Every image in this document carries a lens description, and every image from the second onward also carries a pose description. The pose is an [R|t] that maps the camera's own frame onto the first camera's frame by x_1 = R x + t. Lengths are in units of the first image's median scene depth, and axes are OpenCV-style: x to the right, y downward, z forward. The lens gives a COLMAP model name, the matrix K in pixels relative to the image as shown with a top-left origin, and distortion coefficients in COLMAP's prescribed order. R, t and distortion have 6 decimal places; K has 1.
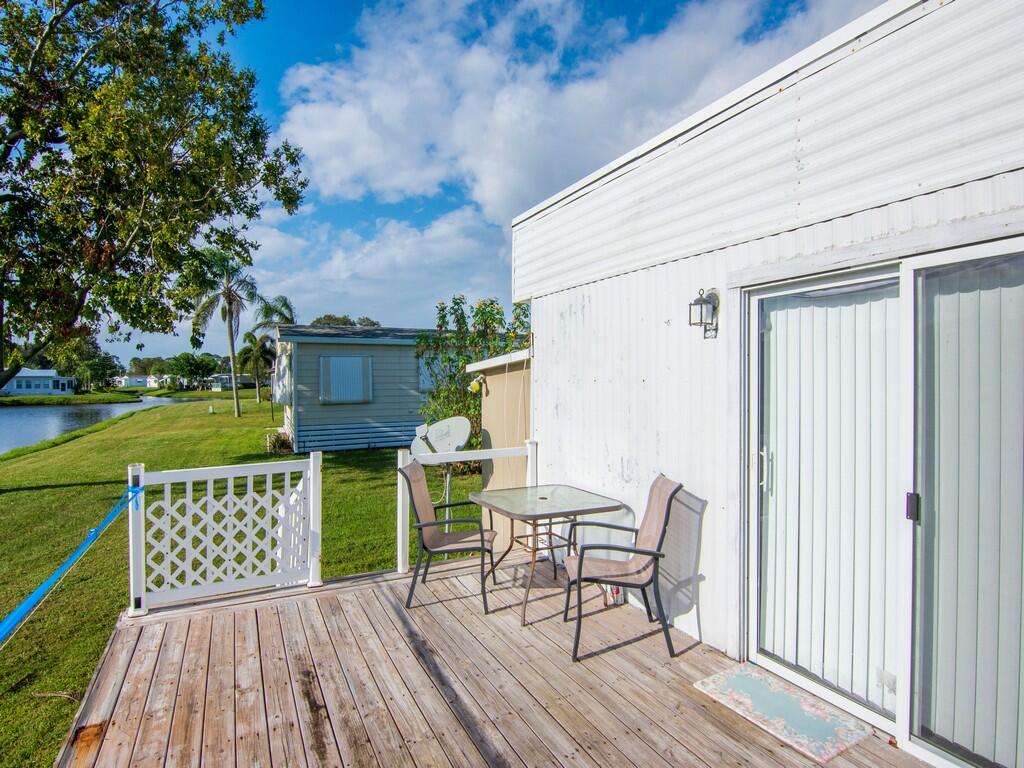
lens RADIAL K [[567.3, 0, 495.9], [0, 567.3, 399.0], [0, 0, 1]] dist [-0.005050, 0.000629]
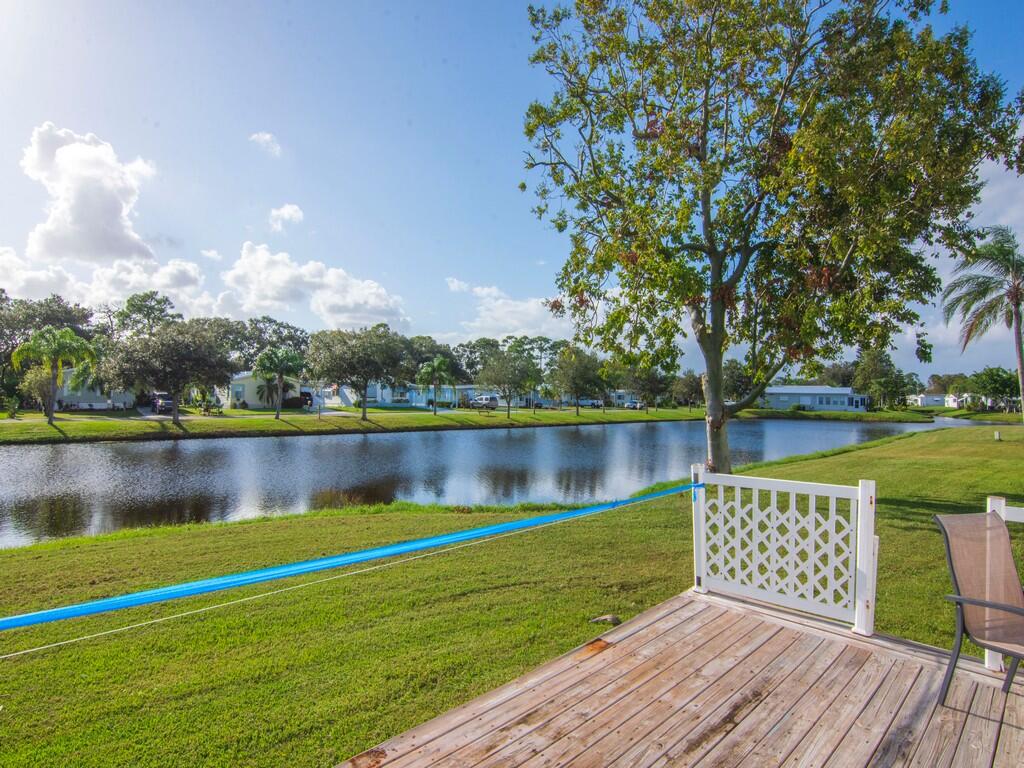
lens RADIAL K [[567.3, 0, 479.3], [0, 567.3, 404.7], [0, 0, 1]] dist [-0.005050, 0.000629]
pose [[0.317711, 0.031121, -0.947677, 0.328217], [-0.051286, 0.998562, 0.015599, -0.005406], [0.946800, 0.043646, 0.318850, 0.160866]]
